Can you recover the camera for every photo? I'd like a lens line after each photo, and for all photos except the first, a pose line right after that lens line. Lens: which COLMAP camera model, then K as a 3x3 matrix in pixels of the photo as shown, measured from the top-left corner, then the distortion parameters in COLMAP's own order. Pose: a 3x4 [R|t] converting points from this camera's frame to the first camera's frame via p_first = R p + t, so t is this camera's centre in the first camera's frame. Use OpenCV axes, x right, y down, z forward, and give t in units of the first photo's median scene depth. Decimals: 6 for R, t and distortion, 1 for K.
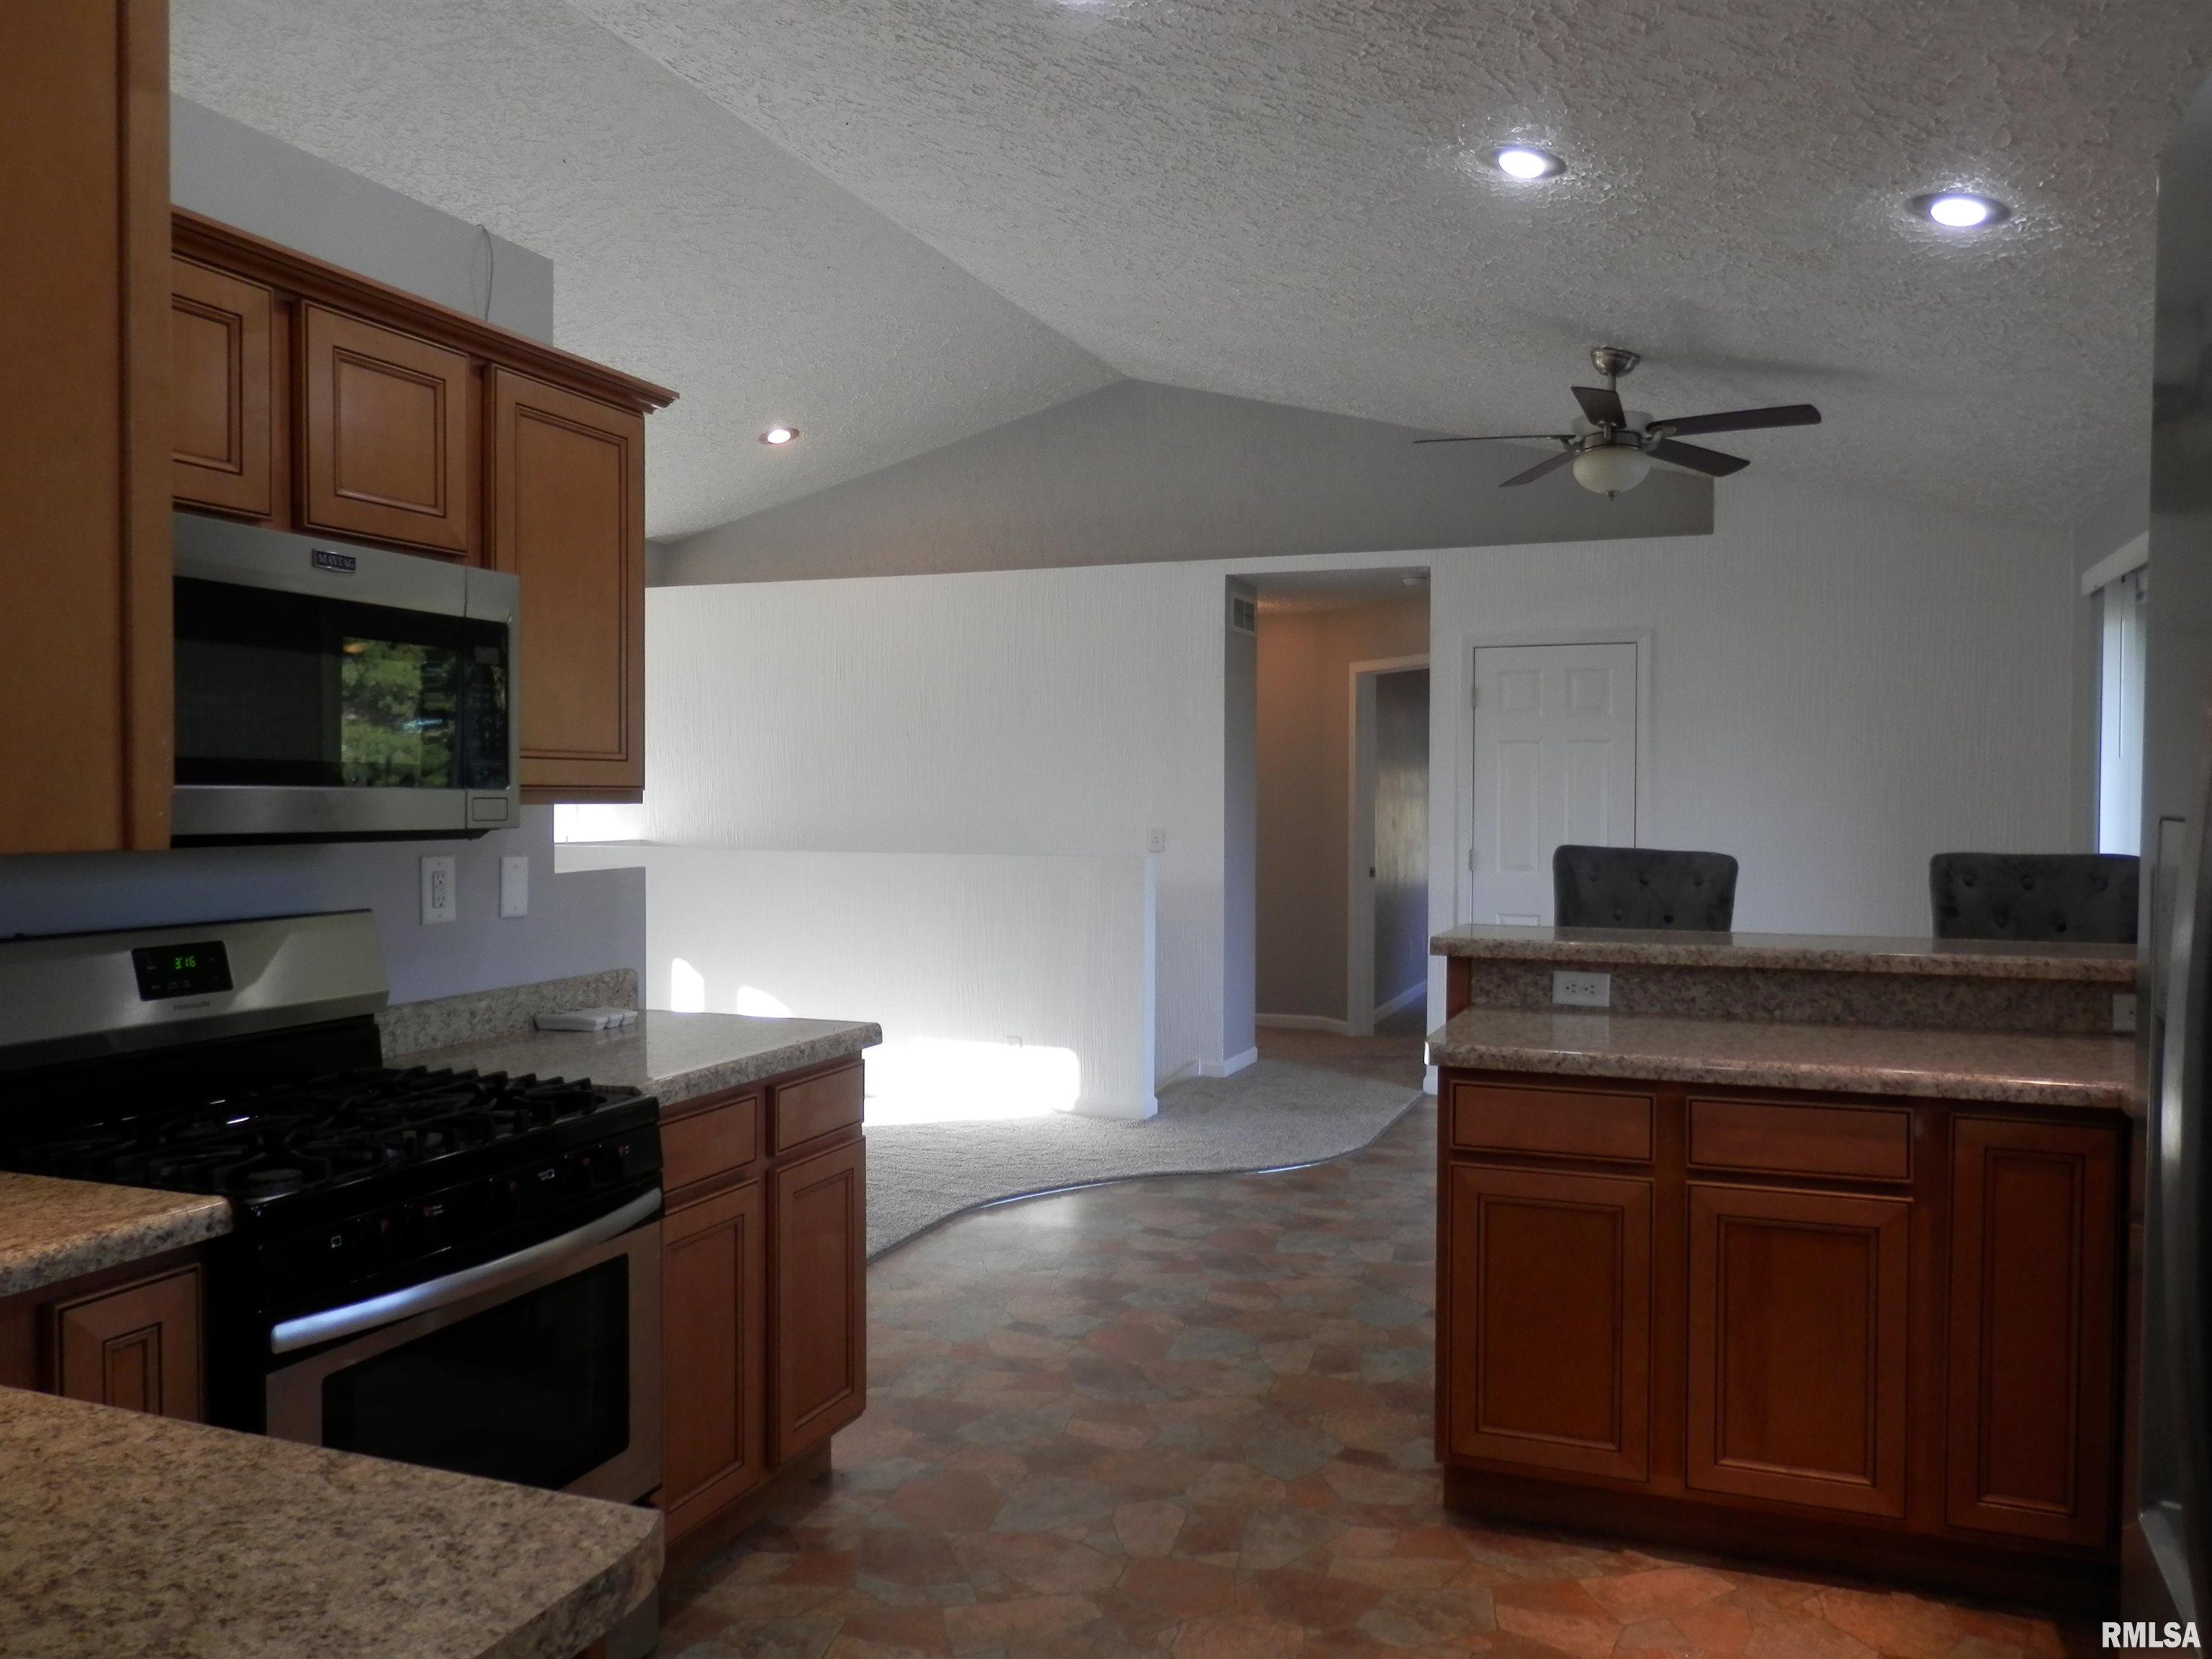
lens RADIAL K [[1635.1, 0, 1102.1], [0, 1635.1, 821.8], [0, 0, 1]] dist [0.003874, 0.001372]
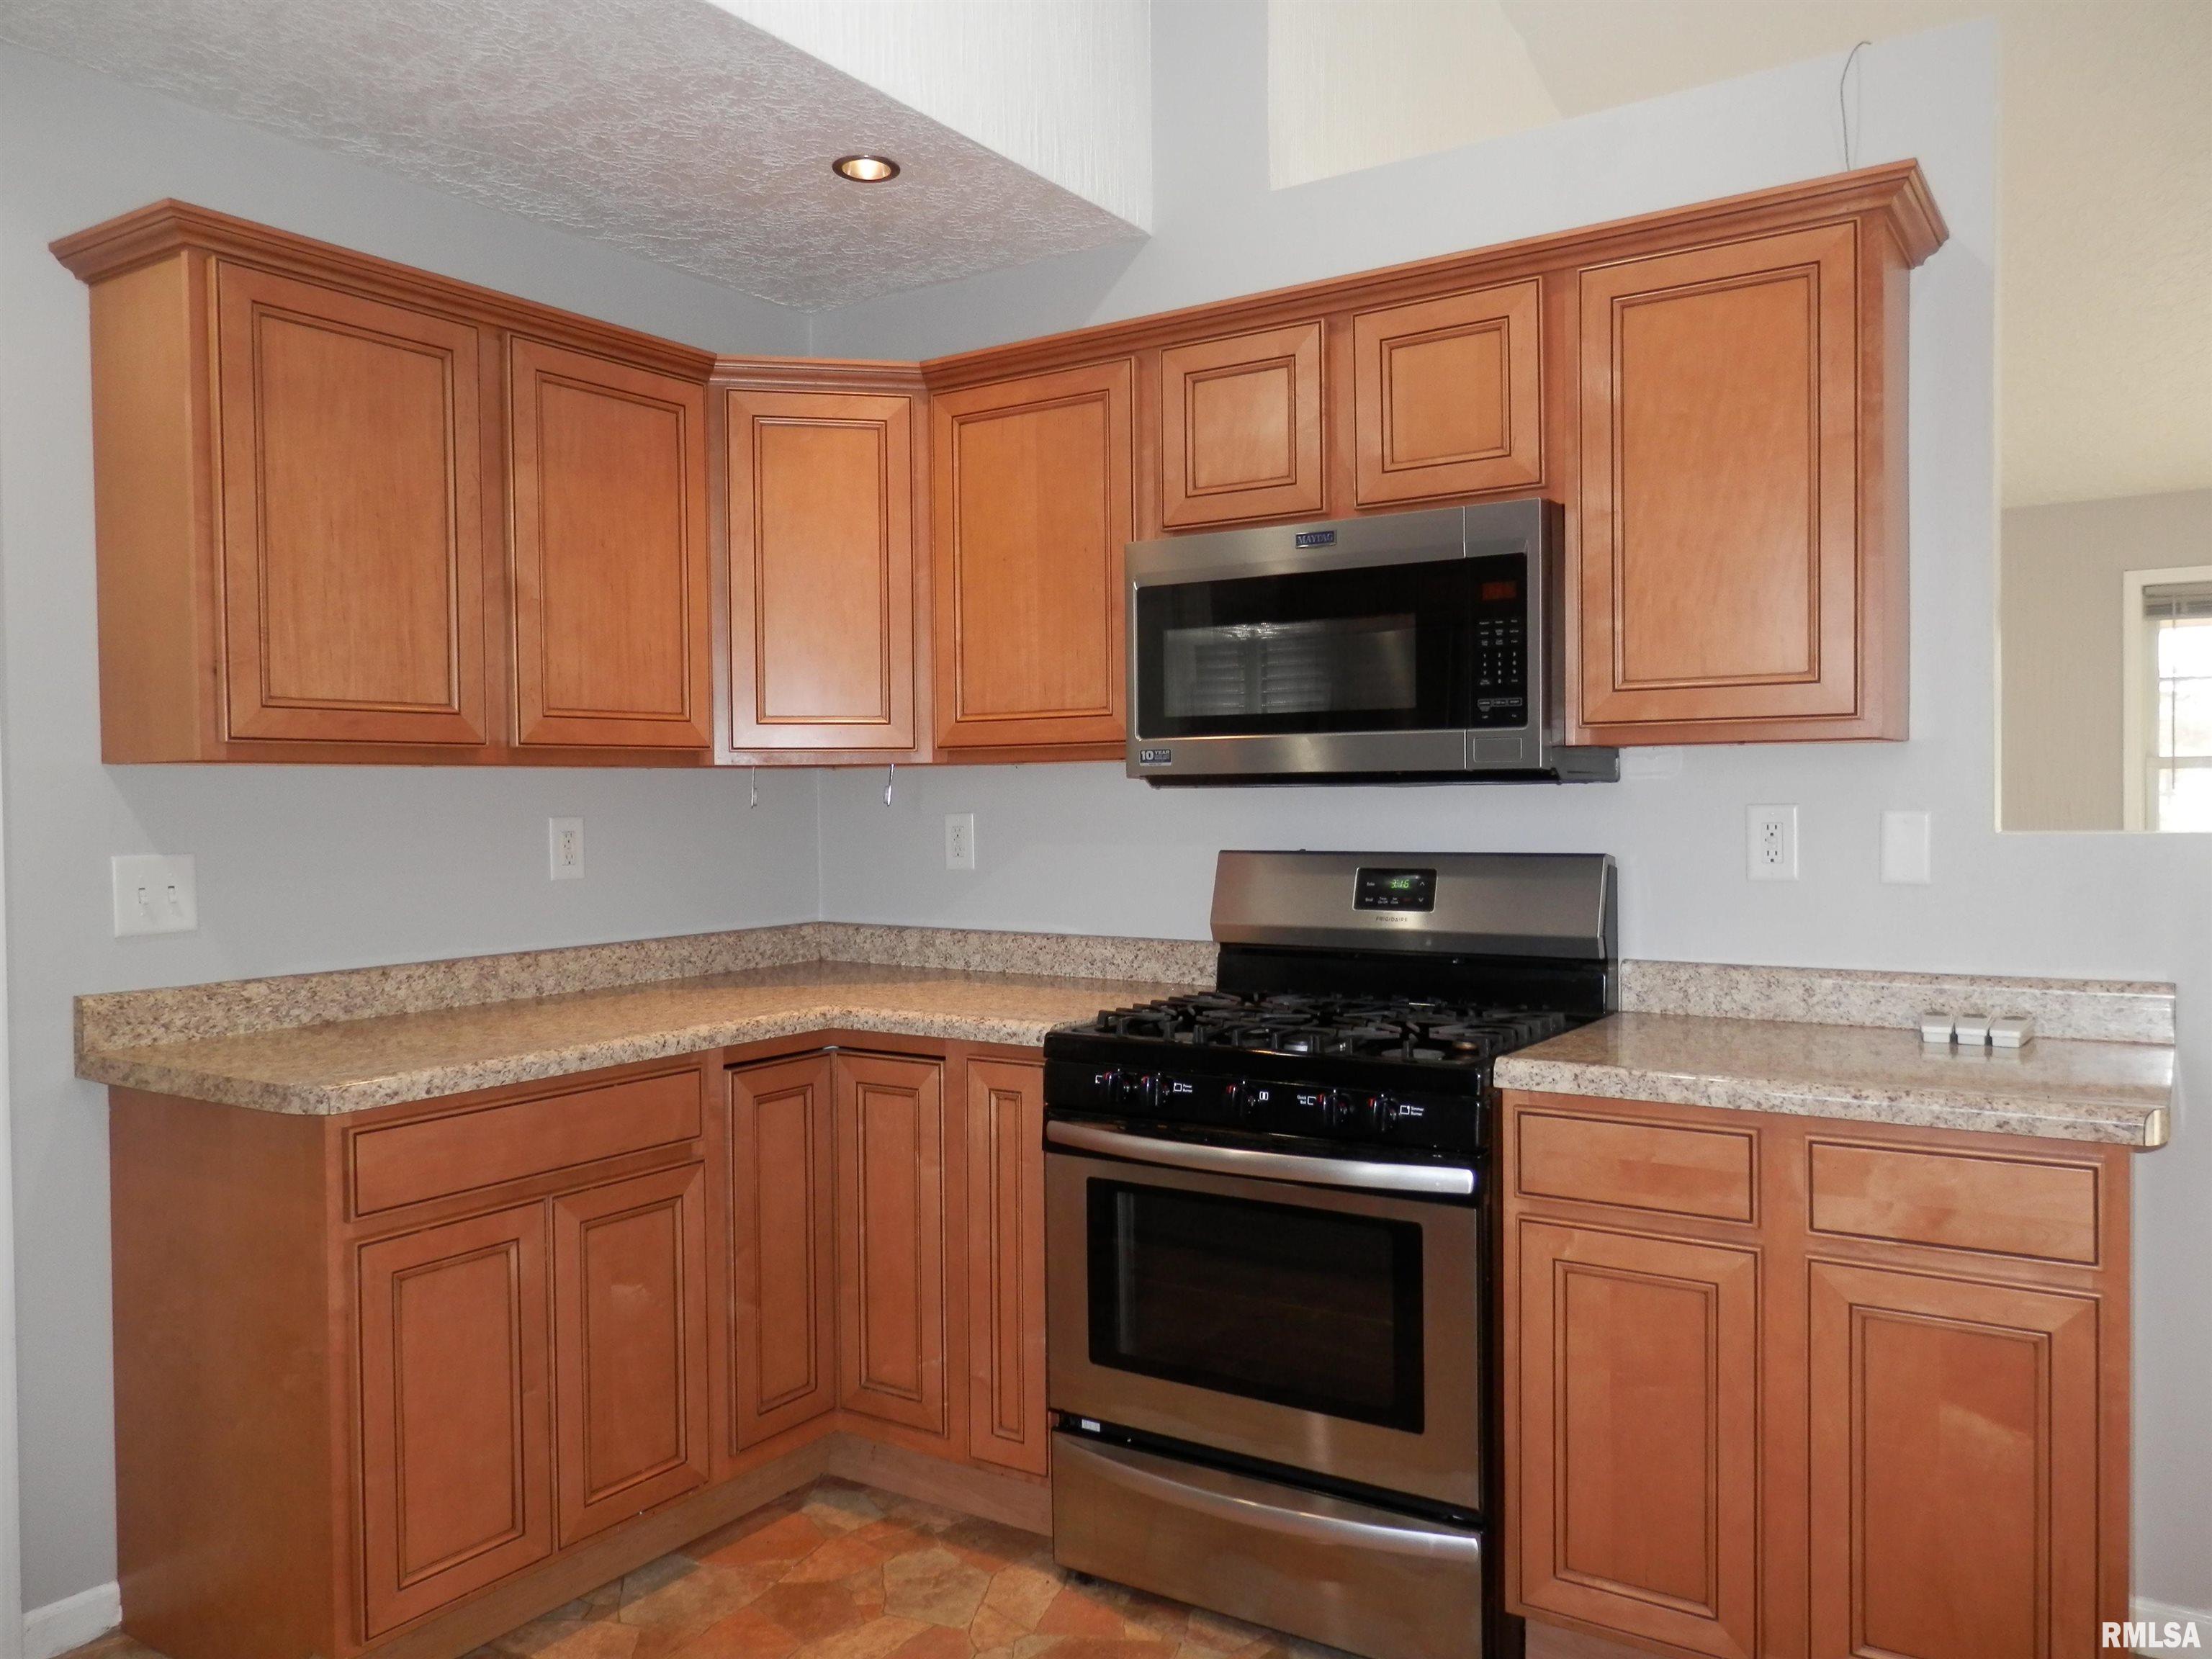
lens RADIAL K [[1635.1, 0, 1109.8], [0, 1635.1, 836.6], [0, 0, 1]] dist [0.003874, 0.001372]
pose [[-0.204792, 0.022458, -0.978548, 0.523177], [-0.005851, 0.999691, 0.024167, 0.018348], [0.978788, 0.010675, -0.204597, 0.817135]]
